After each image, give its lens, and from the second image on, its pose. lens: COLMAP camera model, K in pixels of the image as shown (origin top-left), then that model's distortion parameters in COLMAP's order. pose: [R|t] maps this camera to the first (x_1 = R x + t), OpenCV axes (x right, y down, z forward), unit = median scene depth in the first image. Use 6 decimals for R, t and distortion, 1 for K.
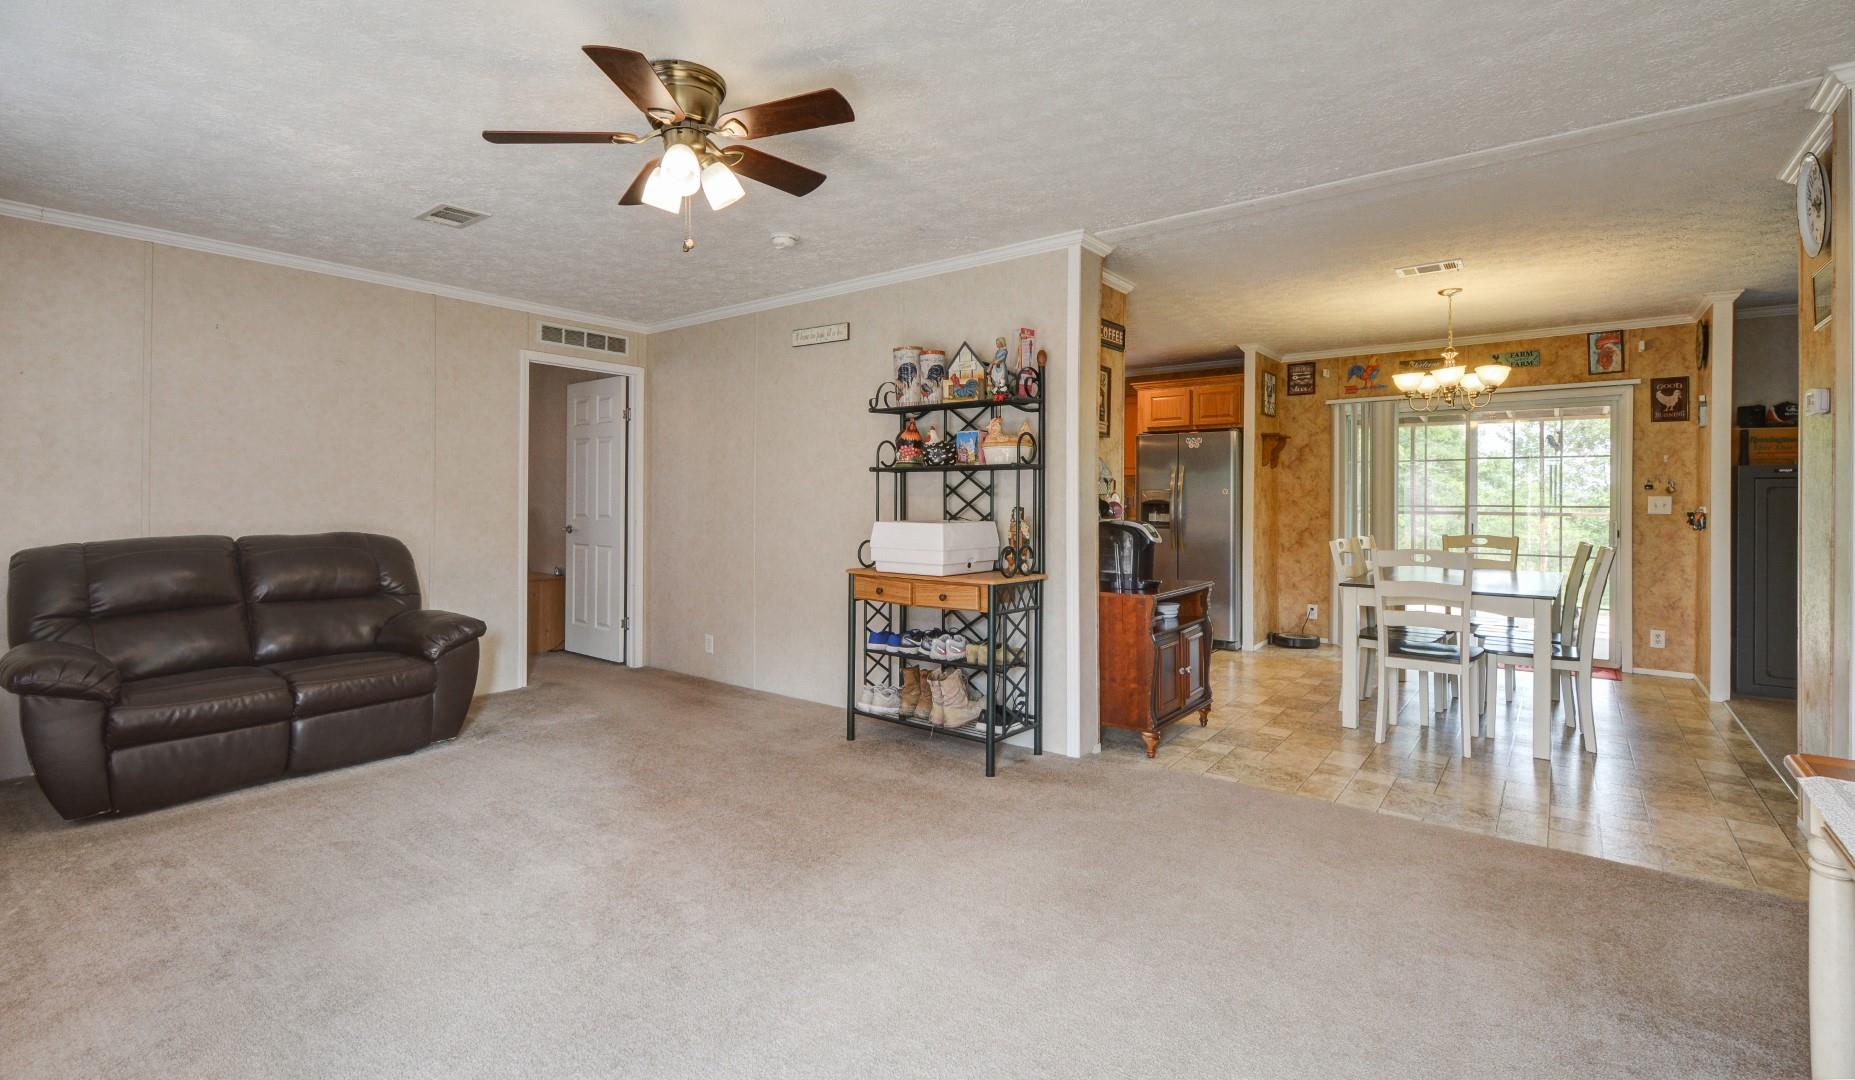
lens RADIAL K [[835.9, 0, 910.8], [0, 835.9, 498.4], [0, 0, 1]] dist [-0.000898, -0.000795]
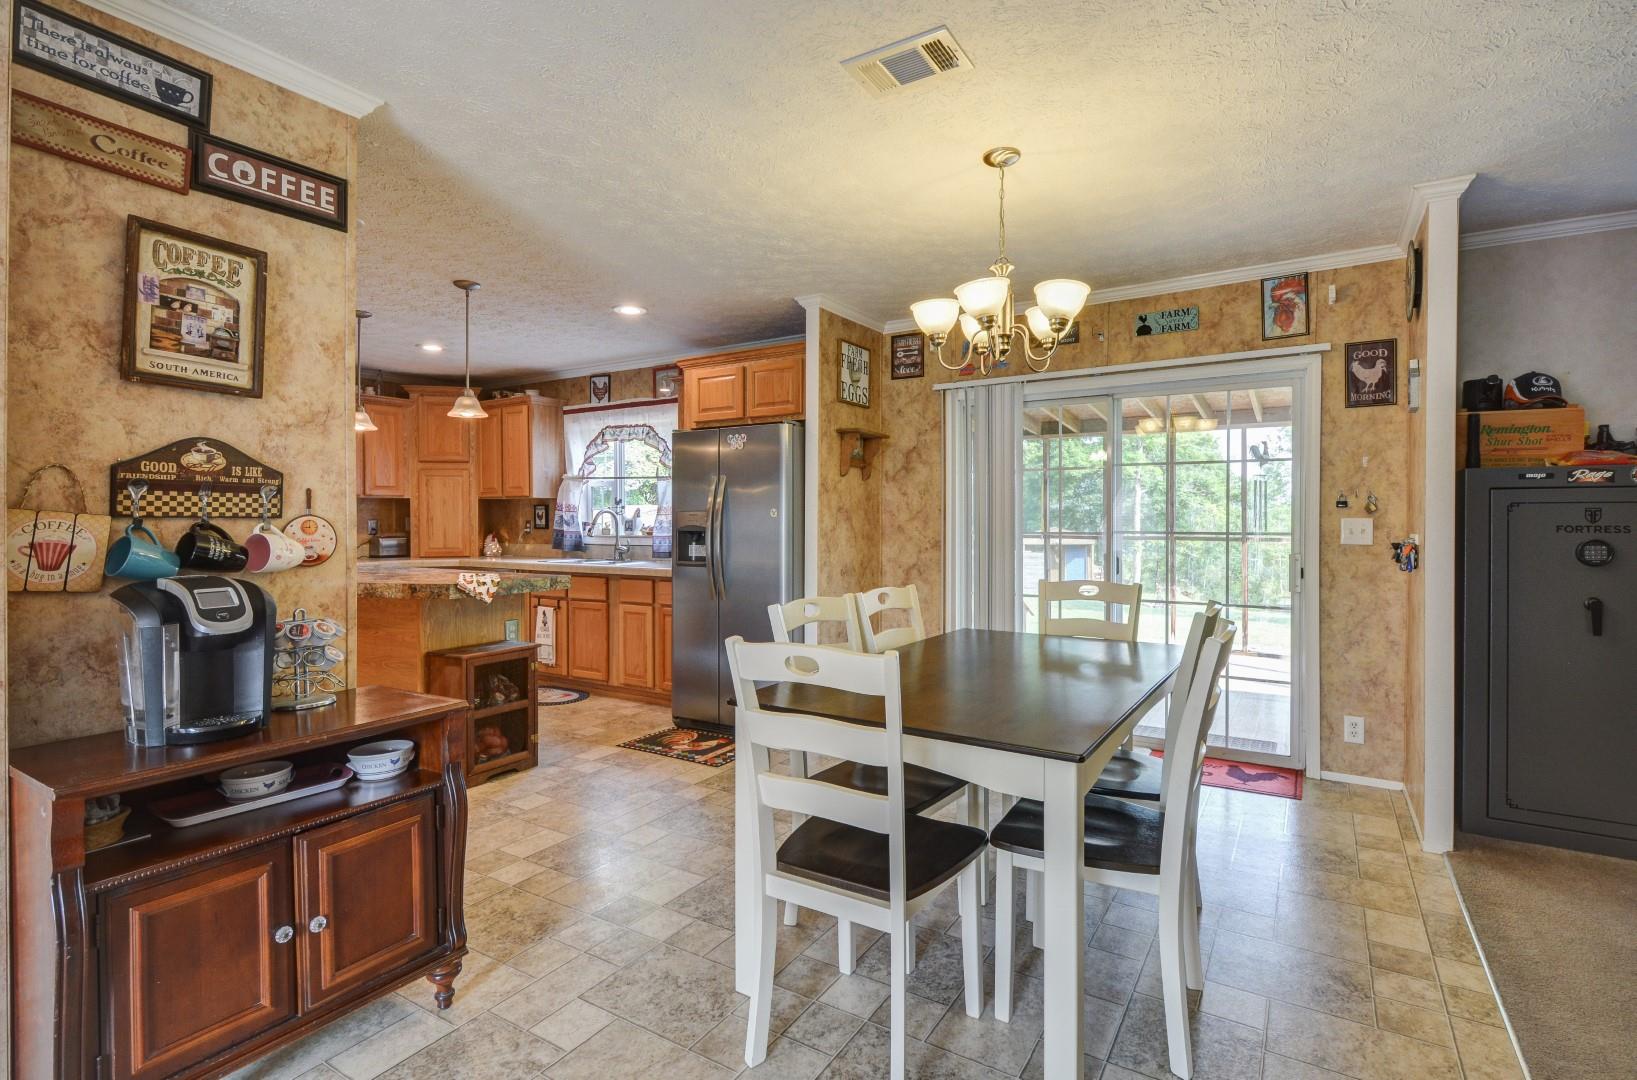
lens RADIAL K [[774.9, 0, 832.1], [0, 774.9, 526.0], [0, 0, 1]] dist [0.001324, -0.000461]
pose [[0.994369, -0.004111, 0.105894, 0.409113], [0.003487, 0.999975, 0.006074, -0.001365], [-0.105916, -0.005671, 0.994359, 0.421829]]
